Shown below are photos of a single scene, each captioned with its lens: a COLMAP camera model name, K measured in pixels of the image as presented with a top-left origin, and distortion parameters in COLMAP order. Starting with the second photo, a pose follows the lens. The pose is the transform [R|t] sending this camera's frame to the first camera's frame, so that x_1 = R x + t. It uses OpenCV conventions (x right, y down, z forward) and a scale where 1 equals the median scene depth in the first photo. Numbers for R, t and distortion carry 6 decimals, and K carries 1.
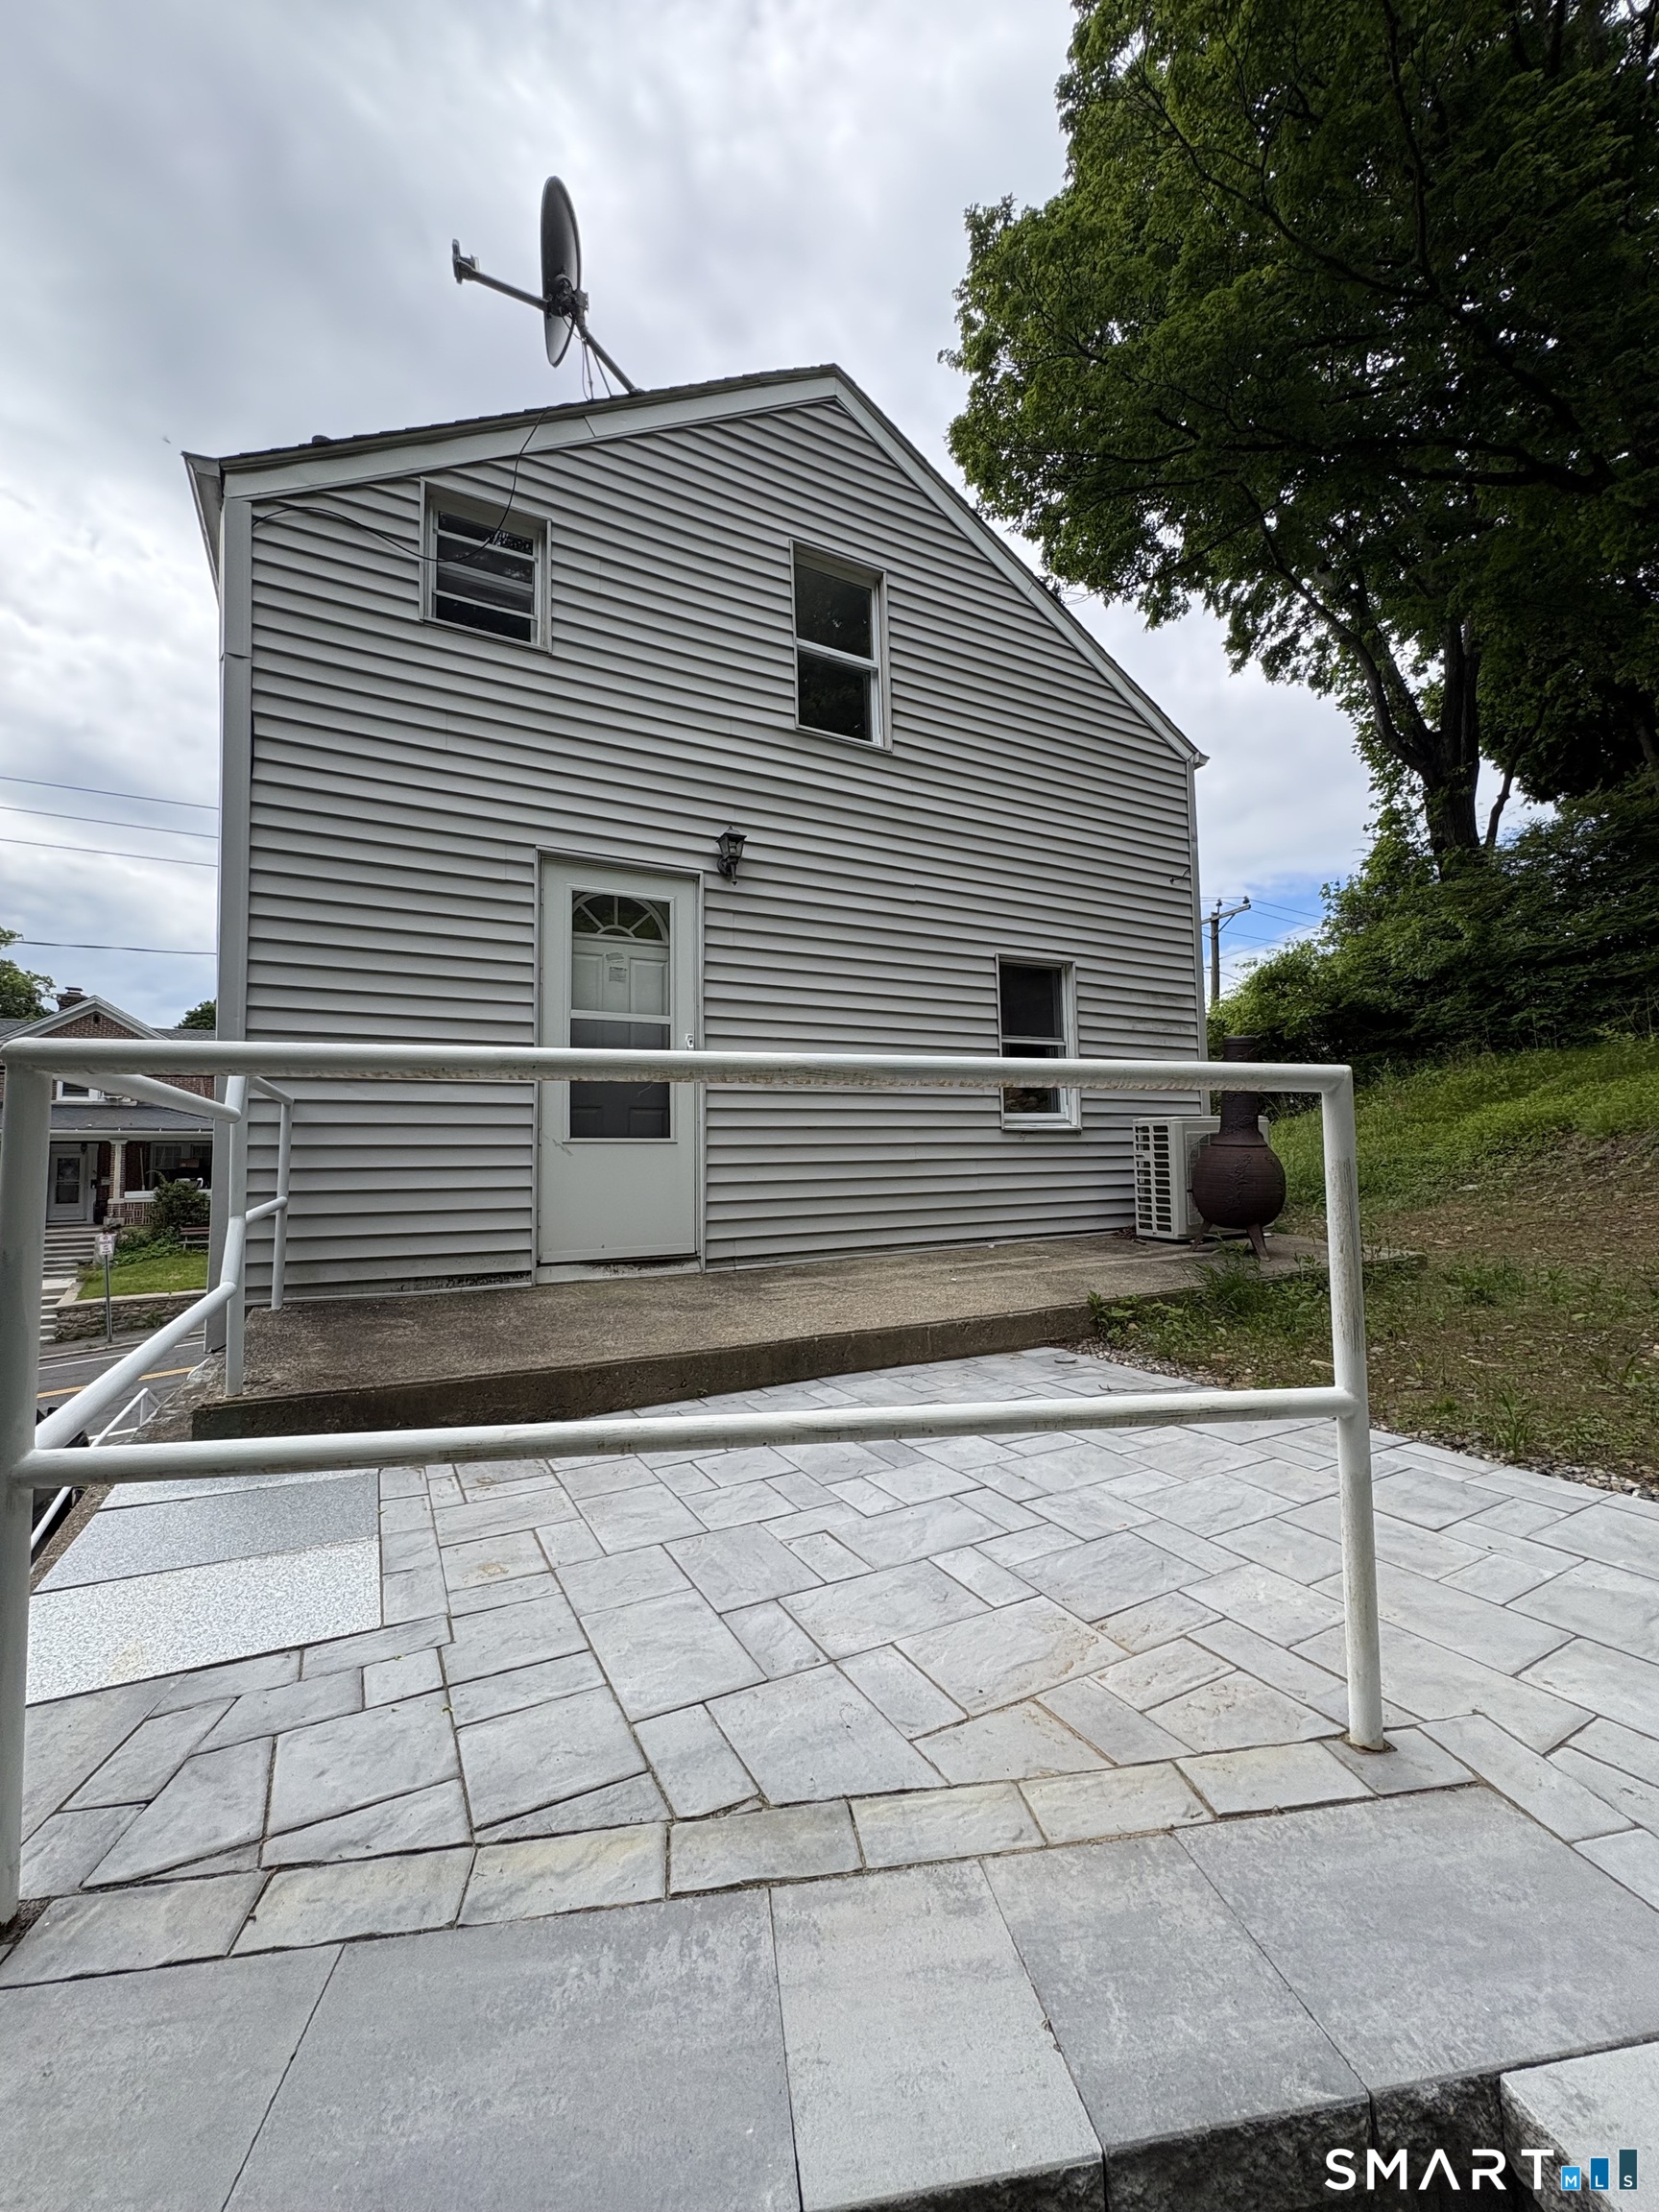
lens RADIAL K [[884.7, 0, 832.3], [0, 884.7, 1104.6], [0, 0, 1]] dist [0.001321, 0.000364]
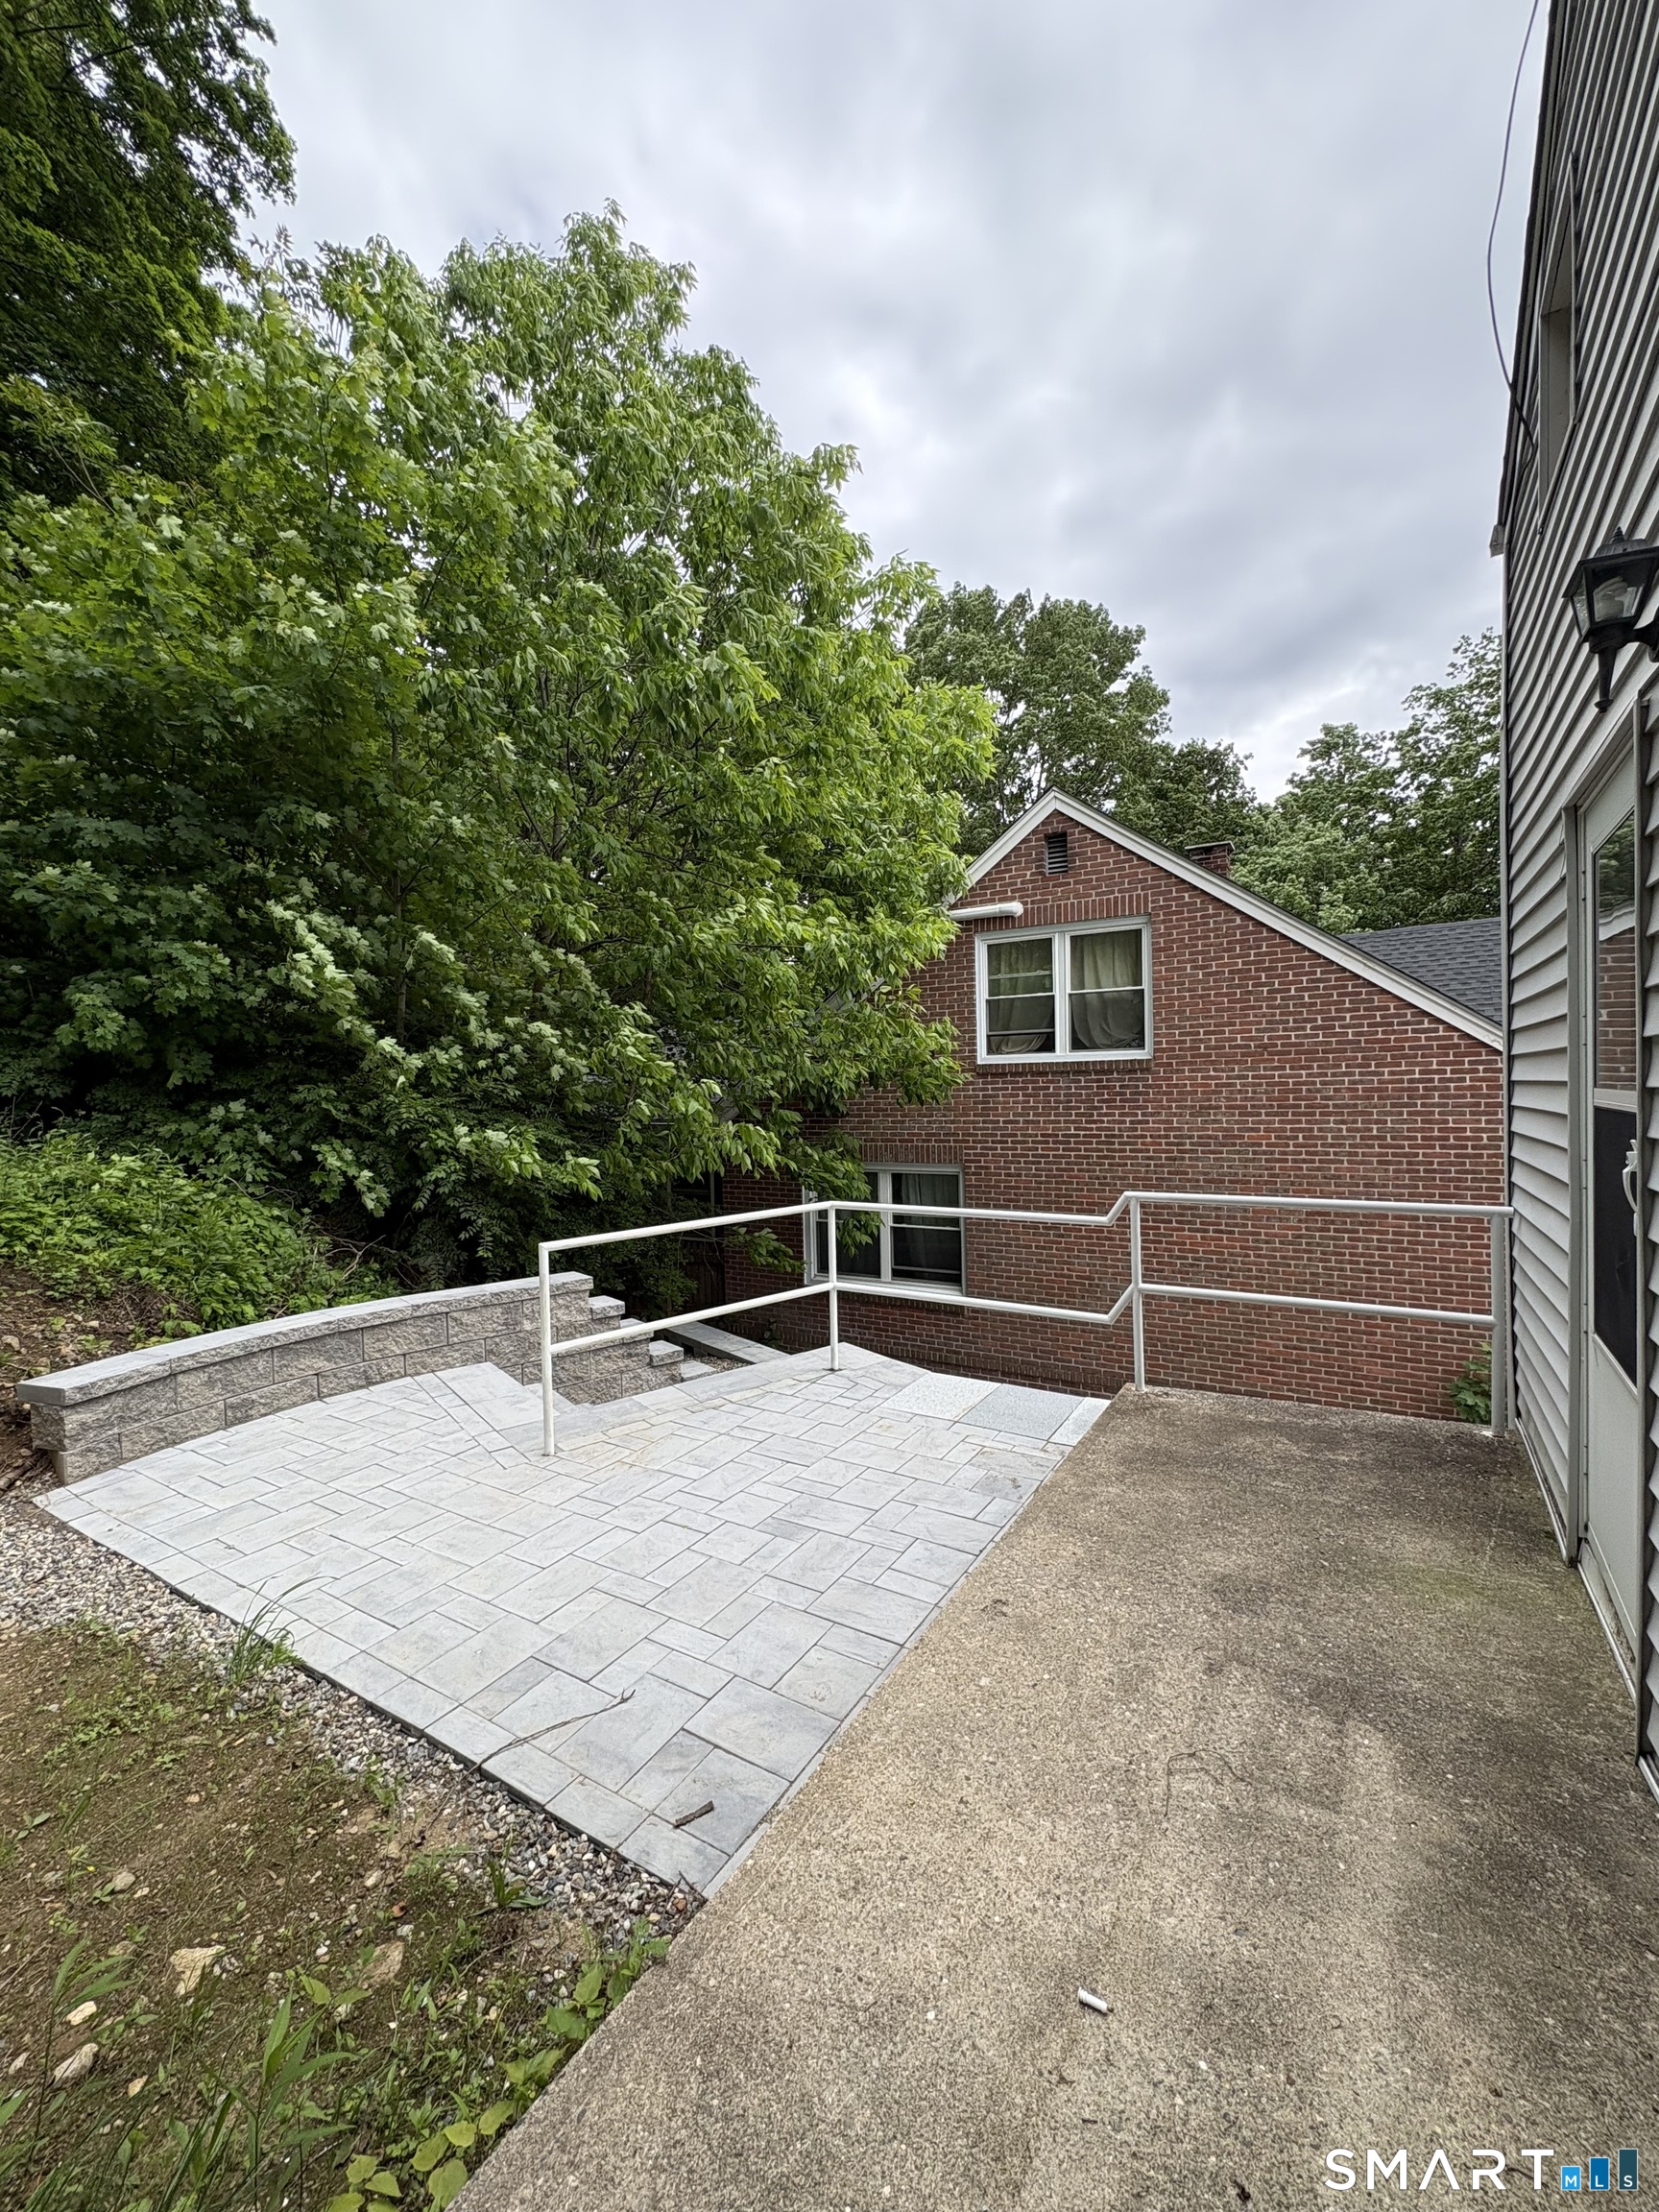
lens RADIAL K [[884.7, 0, 832.9], [0, 884.7, 1105.5], [0, 0, 1]] dist [0.001321, 0.000364]
pose [[-0.865146, 0.039719, -0.499945, 1.060871], [0.060354, 0.997860, -0.025164, -0.331879], [0.497875, -0.051944, -0.865692, 3.648439]]
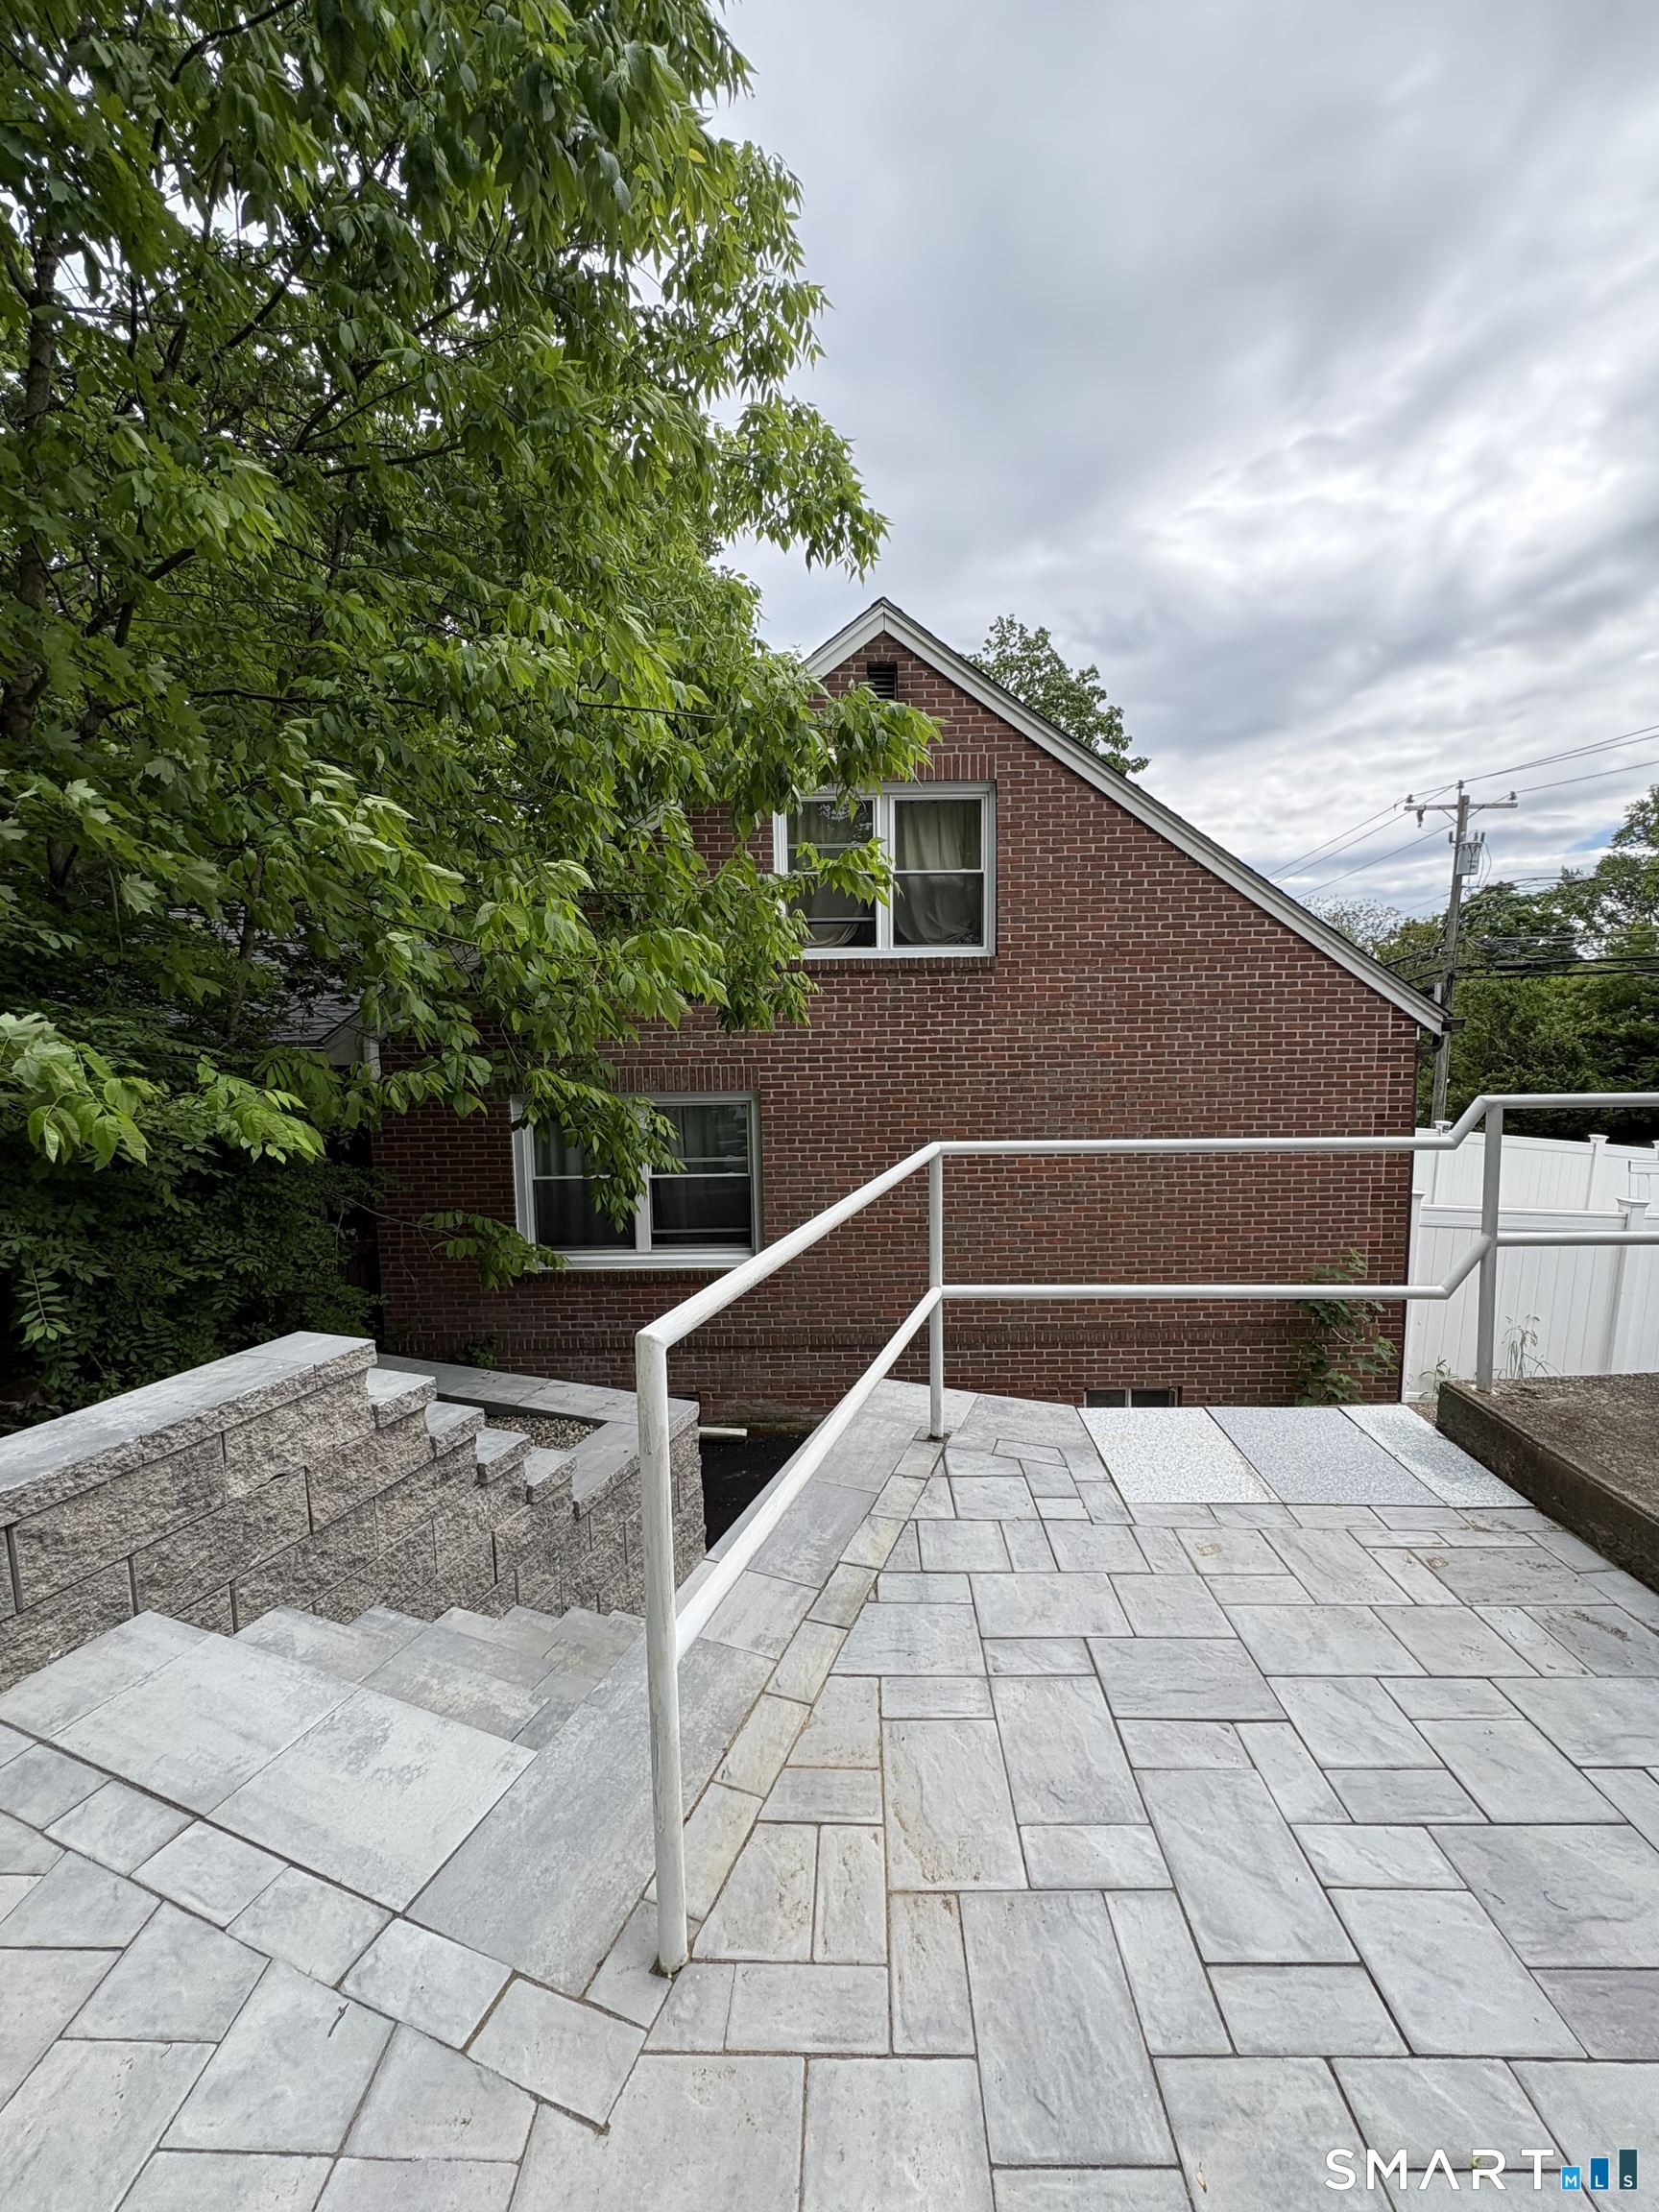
lens RADIAL K [[884.7, 0, 835.6], [0, 884.7, 1104.6], [0, 0, 1]] dist [0.001321, 0.000364]
pose [[-0.497735, 0.103999, -0.861072, 1.093109], [0.070475, 0.994352, 0.079359, -0.294306], [0.864461, -0.021185, -0.502253, 1.440138]]
